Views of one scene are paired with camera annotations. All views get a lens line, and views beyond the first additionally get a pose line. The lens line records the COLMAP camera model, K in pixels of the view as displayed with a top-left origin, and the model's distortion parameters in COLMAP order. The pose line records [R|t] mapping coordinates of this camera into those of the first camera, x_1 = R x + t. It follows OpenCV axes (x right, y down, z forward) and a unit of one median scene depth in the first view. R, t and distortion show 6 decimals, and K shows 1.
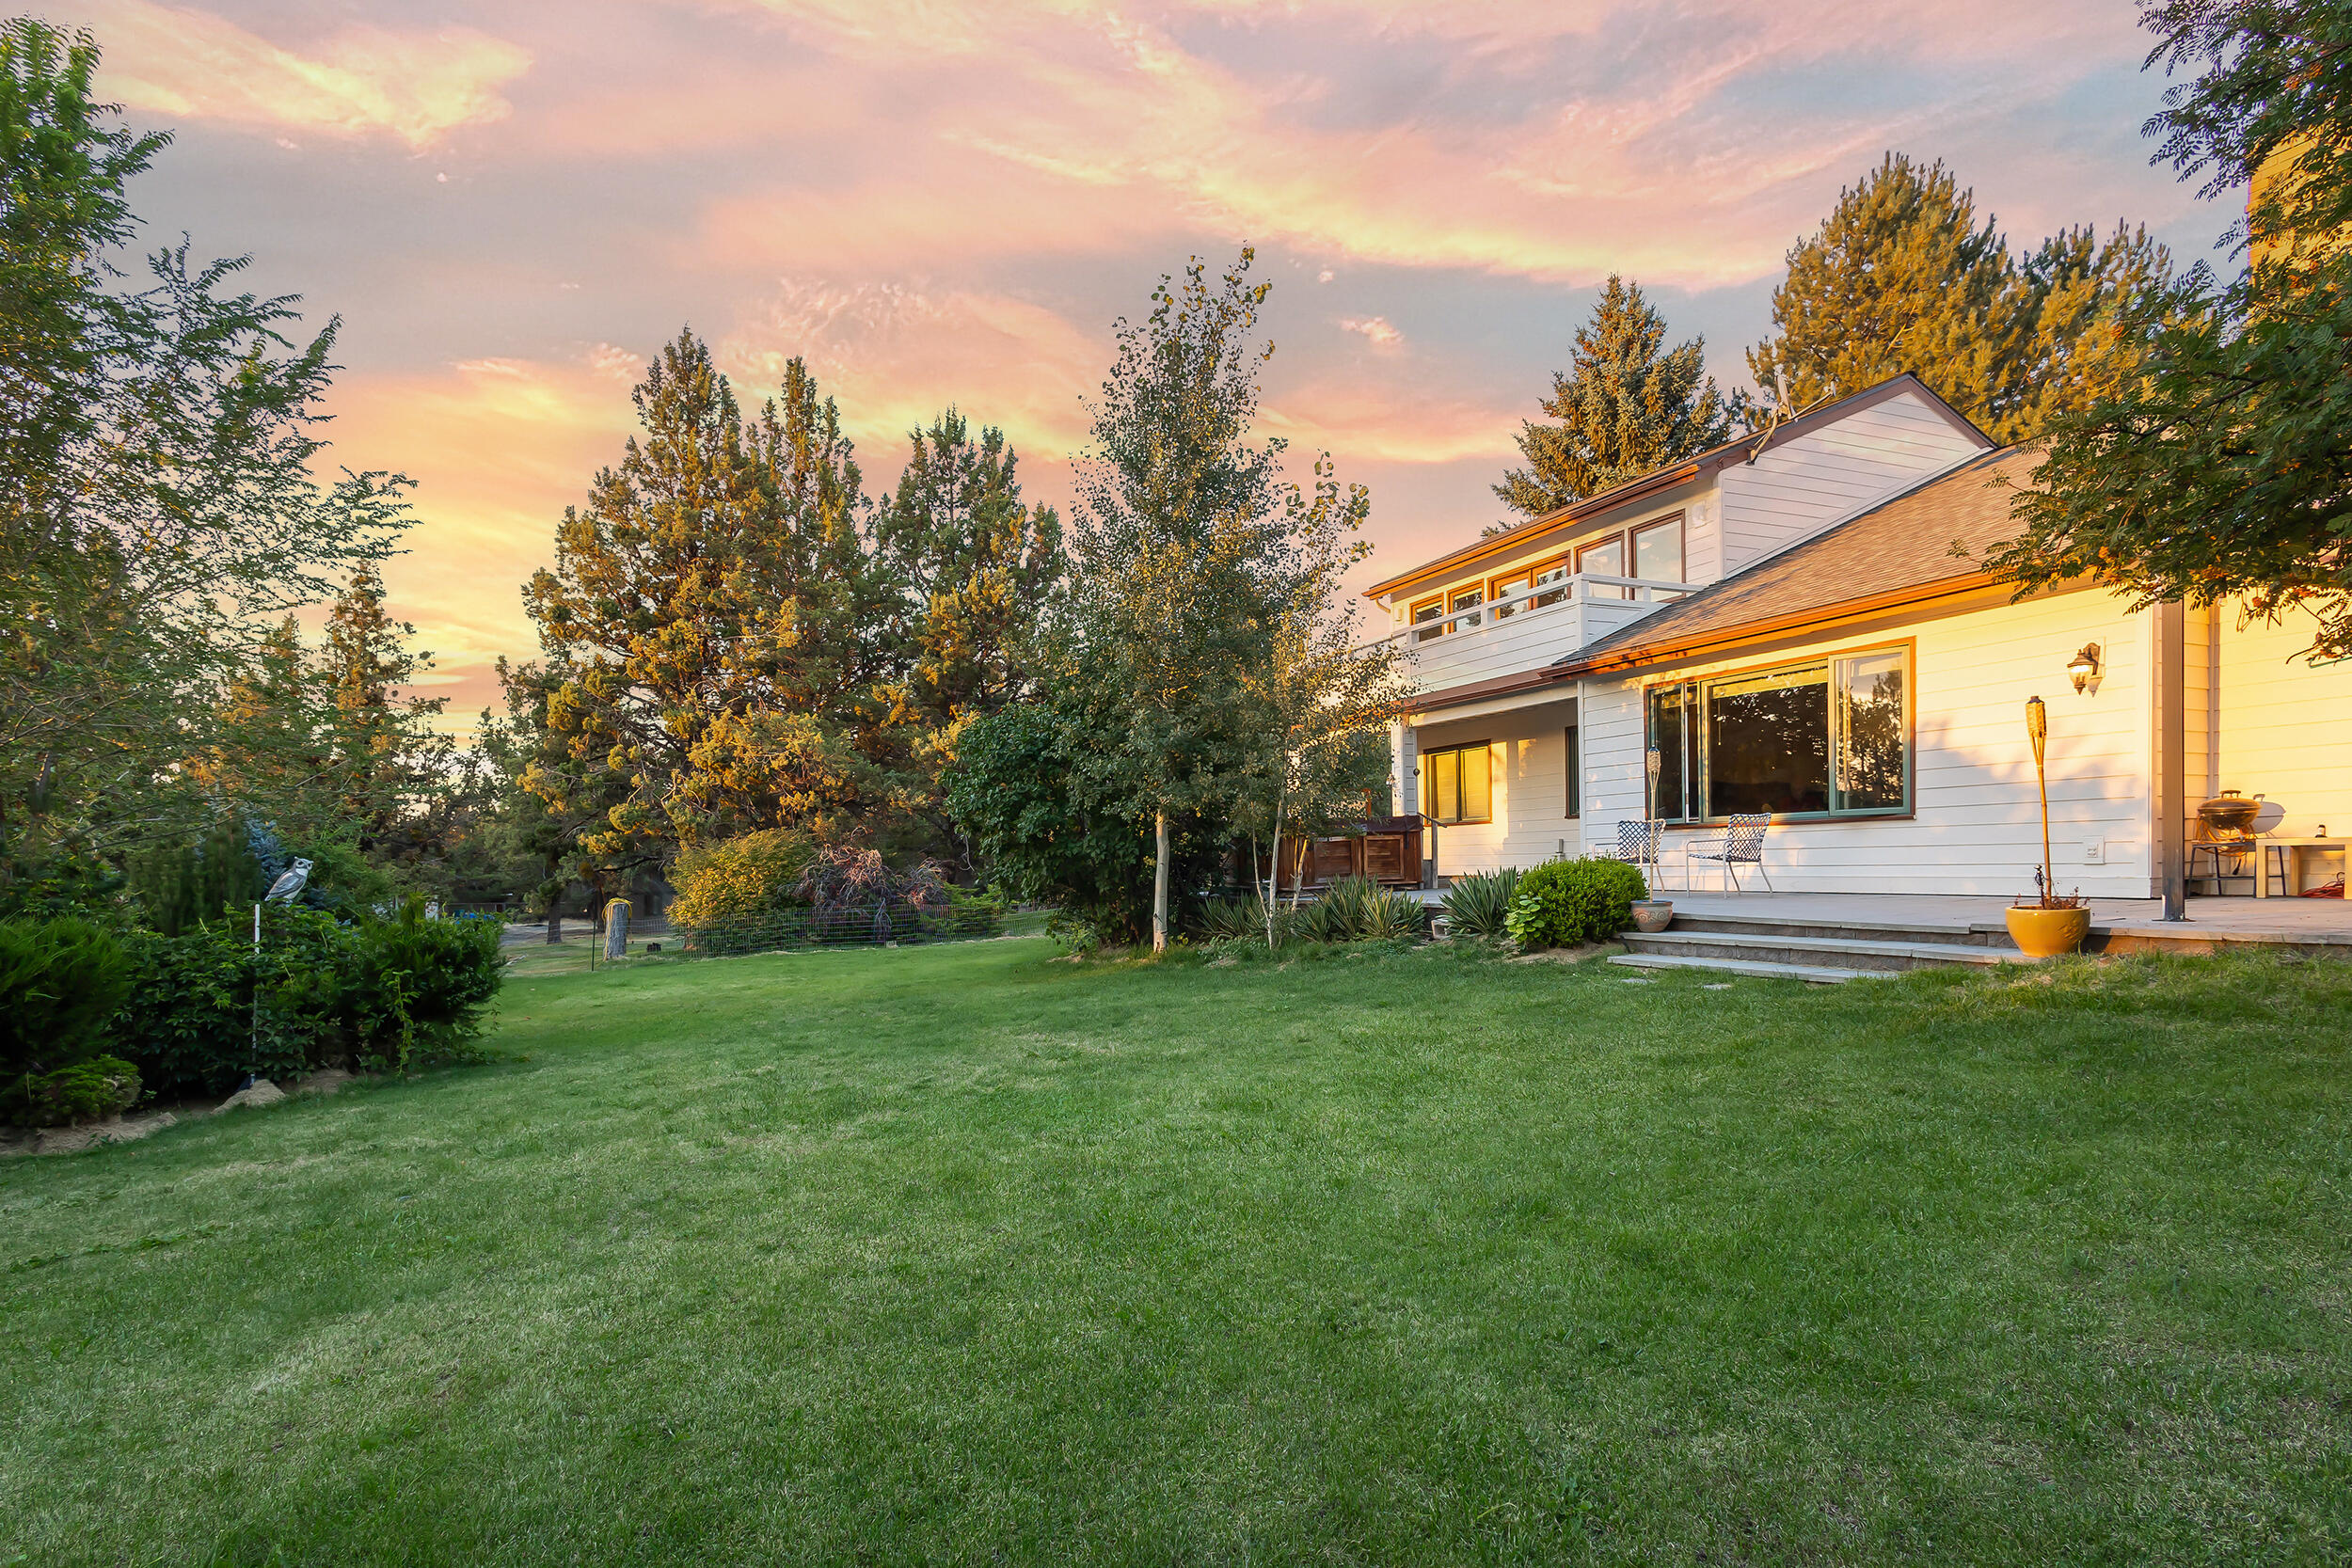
lens RADIAL K [[1154.3, 0, 1159.6], [0, 1154.3, 895.7], [0, 0, 1]] dist [0.002766, 0.000208]
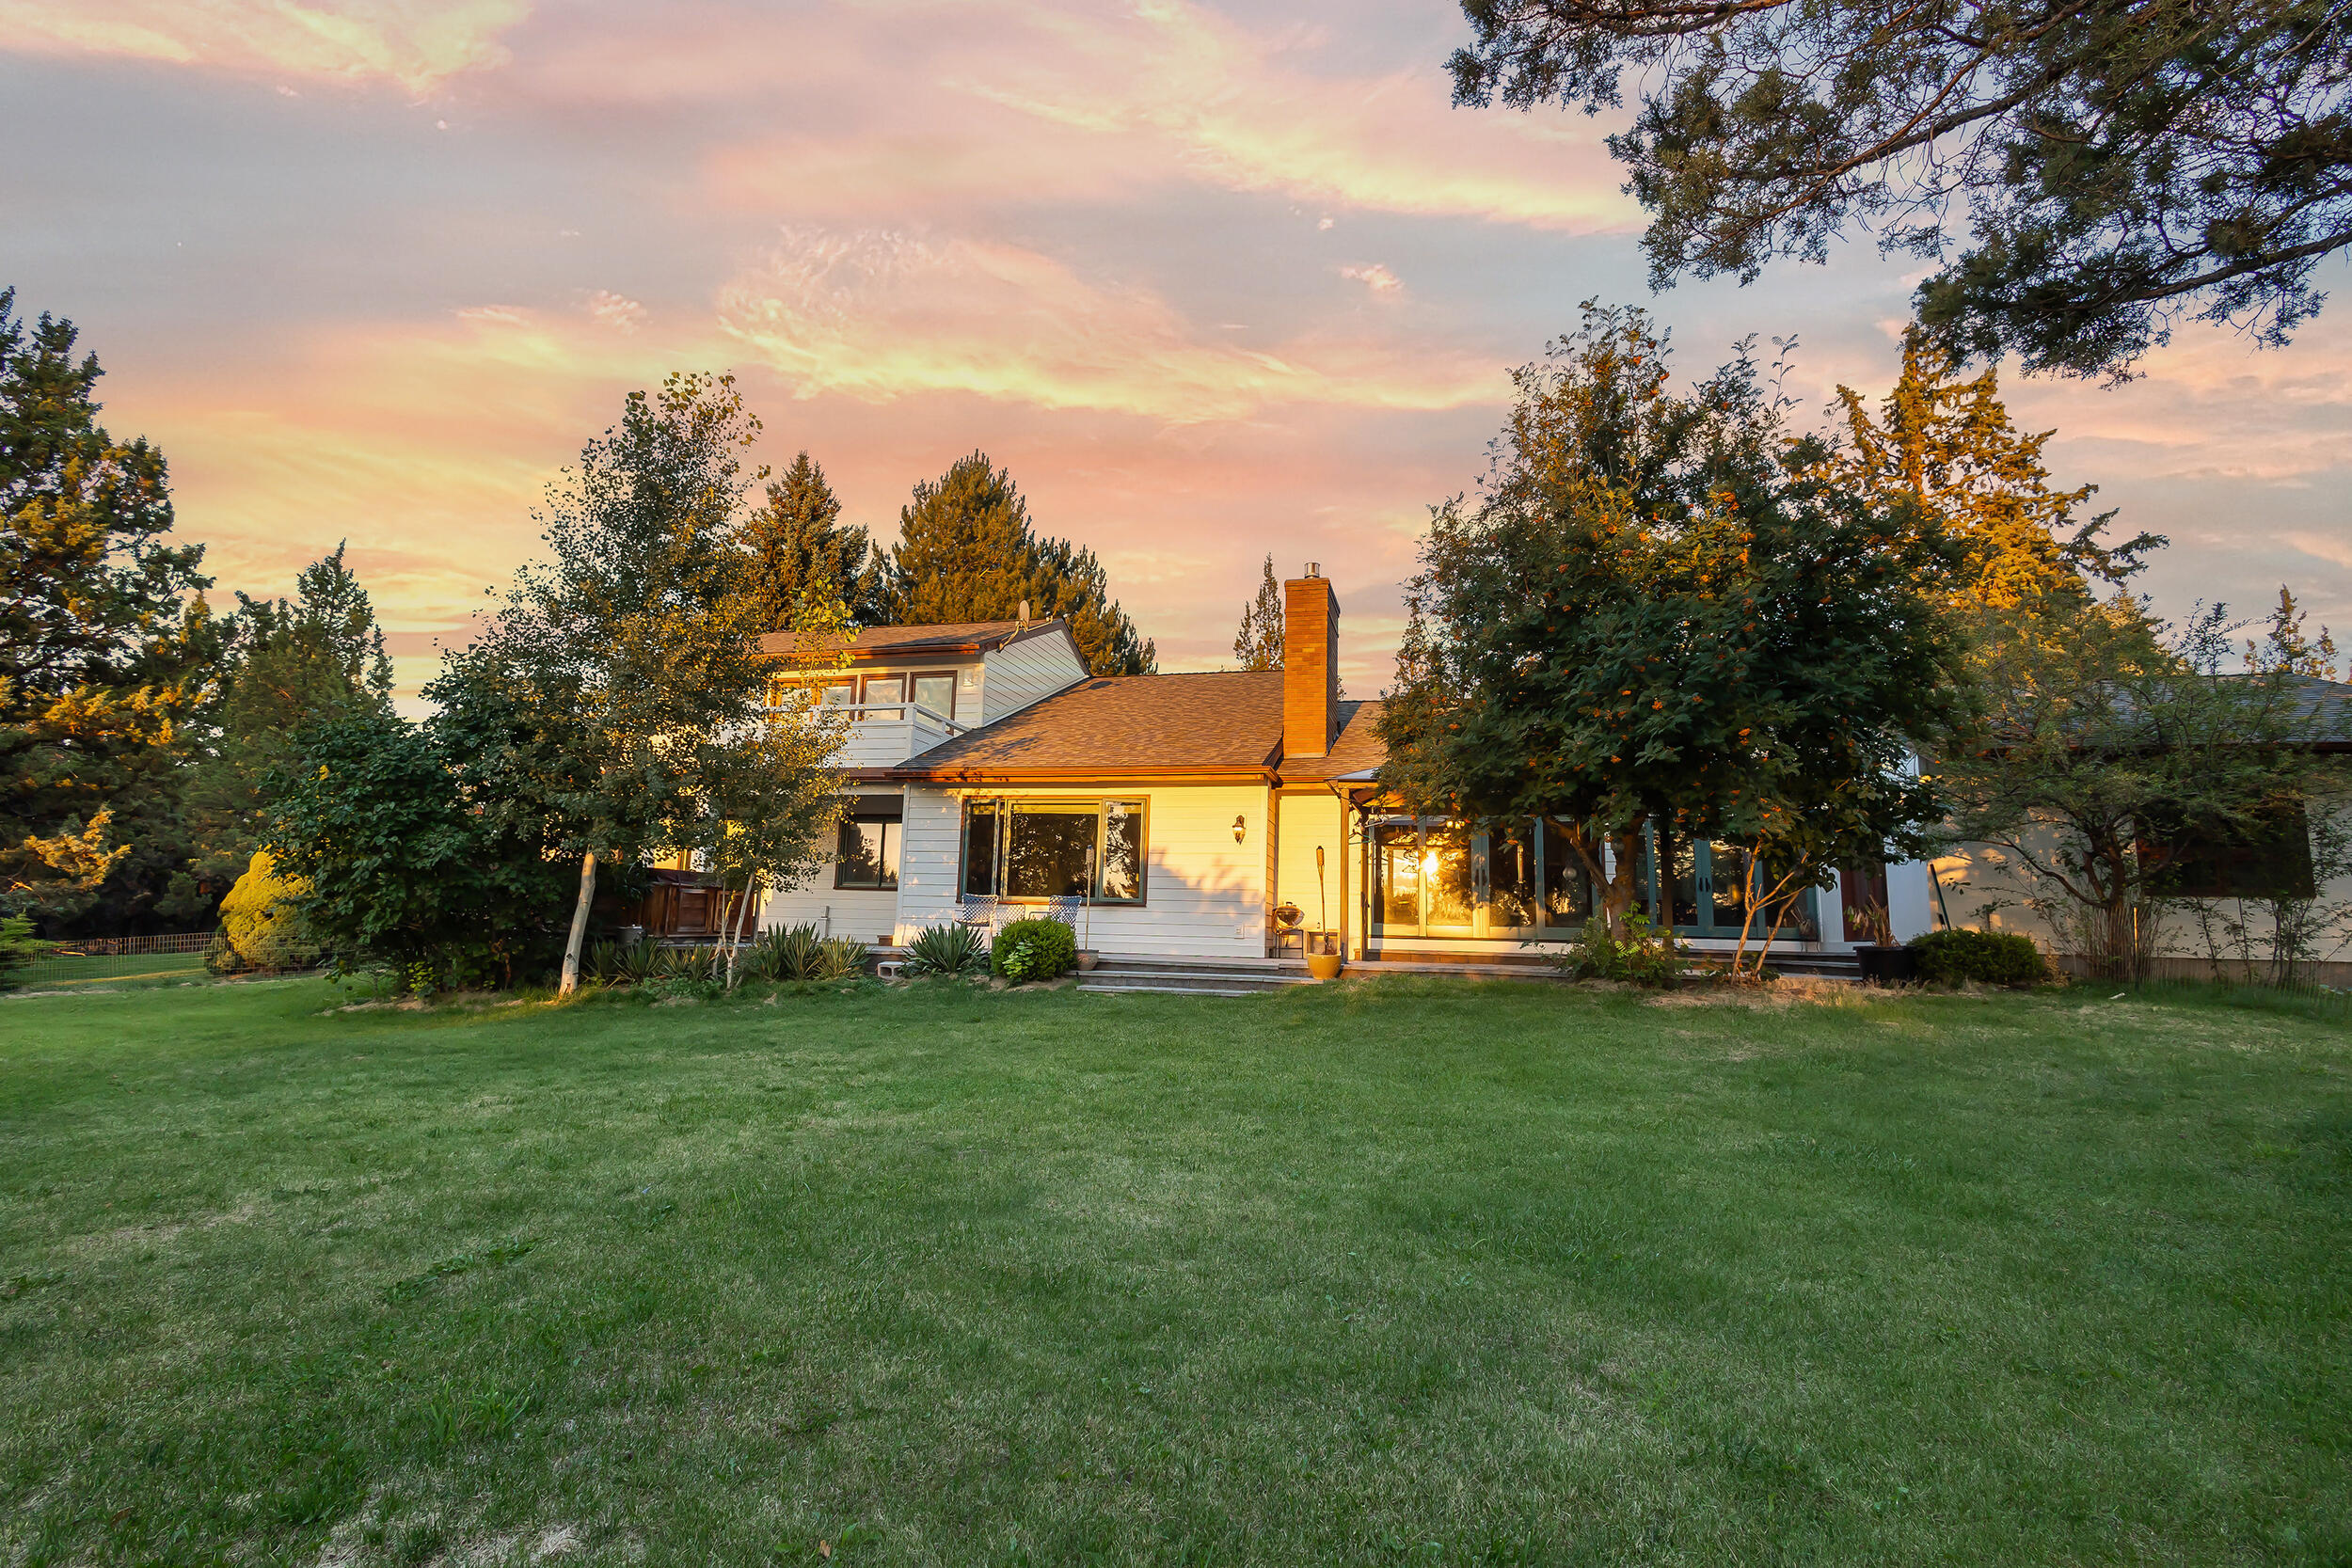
lens RADIAL K [[1082.1, 0, 1176.0], [0, 1082.1, 784.0], [0, 0, 1]] dist [0.002014, 0.000167]
pose [[0.616443, 0.154278, 0.772137, -0.413566], [-0.017162, 0.983017, -0.182712, 0.032594], [-0.787212, 0.099380, 0.608622, 0.030466]]
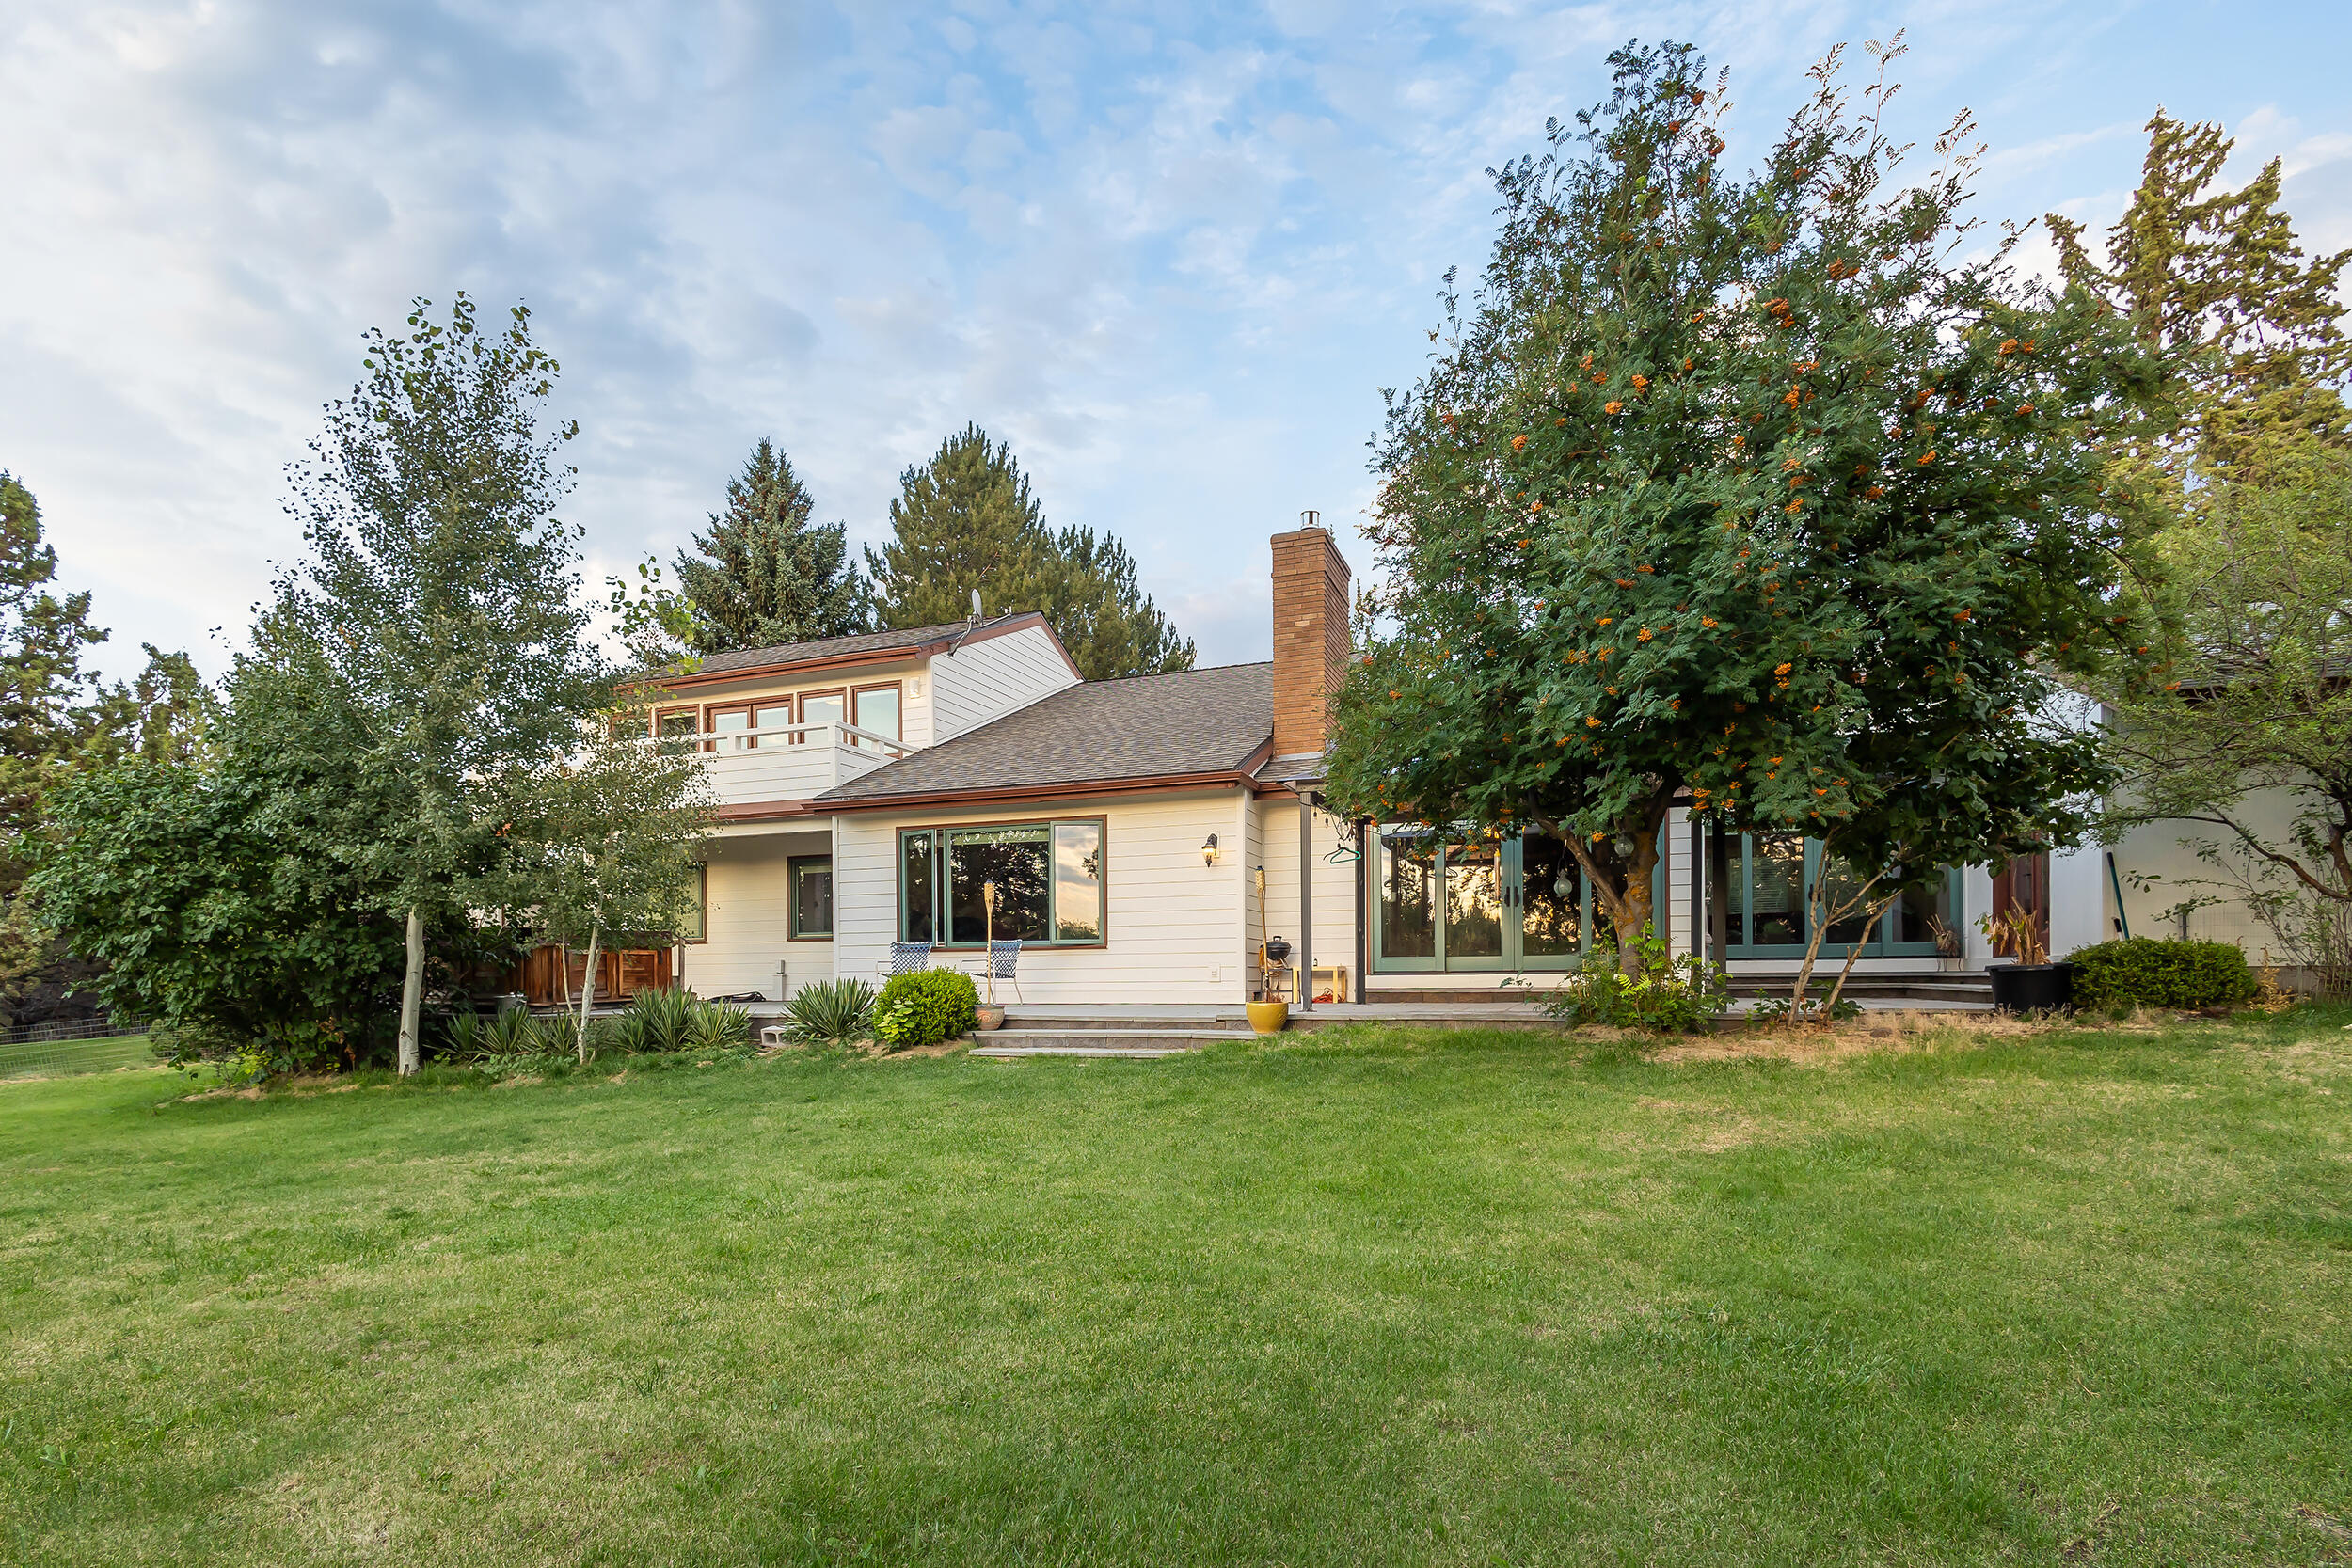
lens RADIAL K [[1146.4, 0, 1163.1], [0, 1146.4, 990.4], [0, 0, 1]] dist [0.001326, -0.000616]
pose [[0.700079, 0.009766, 0.713998, -0.214680], [0.014994, 0.999485, -0.028372, 0.018085], [-0.713908, 0.030568, 0.699572, 0.010961]]
